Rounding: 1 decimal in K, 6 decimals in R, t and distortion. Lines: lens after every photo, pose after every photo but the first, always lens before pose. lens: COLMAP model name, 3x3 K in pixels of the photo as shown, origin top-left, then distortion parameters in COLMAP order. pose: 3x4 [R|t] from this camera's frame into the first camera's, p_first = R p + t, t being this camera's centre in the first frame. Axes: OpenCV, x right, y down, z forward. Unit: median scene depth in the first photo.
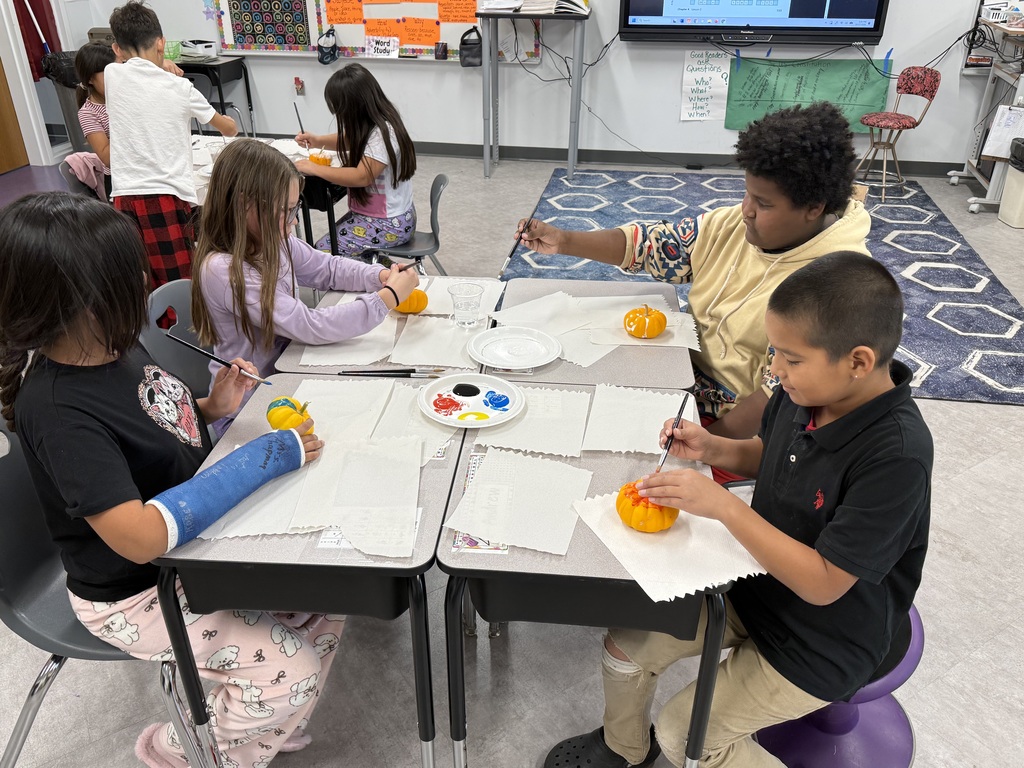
lens RADIAL K [[844.9, 0, 518.8], [0, 844.9, 388.5], [0, 0, 1]] dist [0.007538, -0.006105]
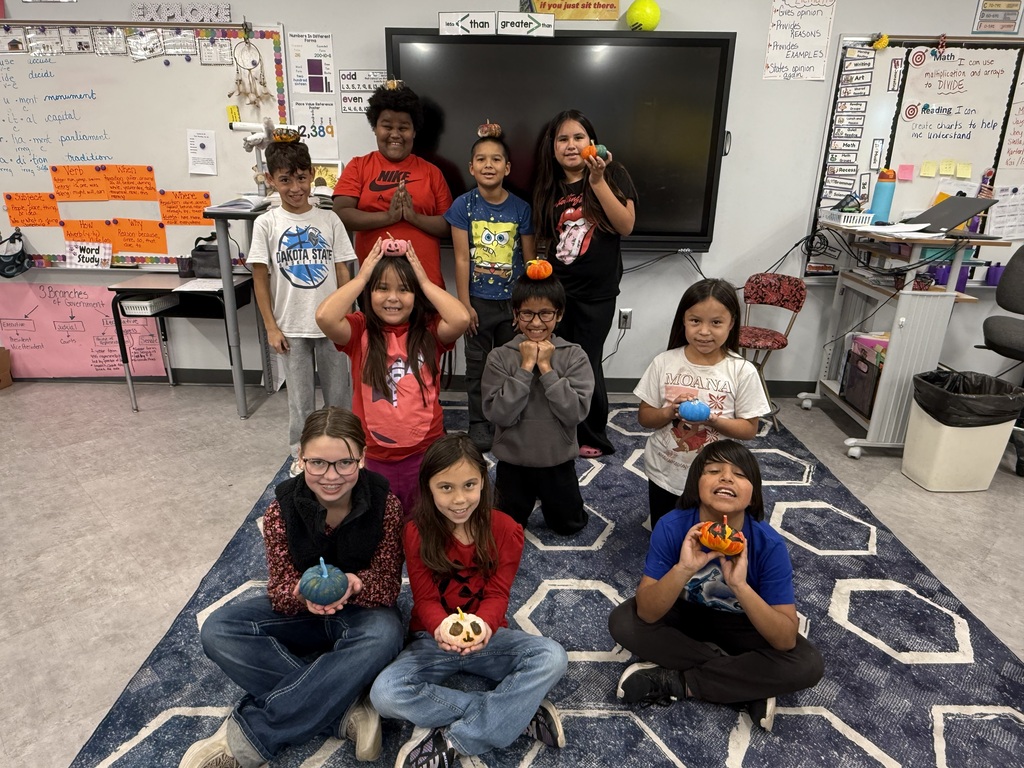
lens RADIAL K [[648.0, 0, 508.9], [0, 648.0, 382.4], [0, 0, 1]] dist [-0.001051, 0.000242]
pose [[0.983158, -0.042387, 0.177775, 0.110047], [0.070496, 0.985409, -0.154918, -0.188601], [-0.168615, 0.164841, 0.971801, 0.421916]]
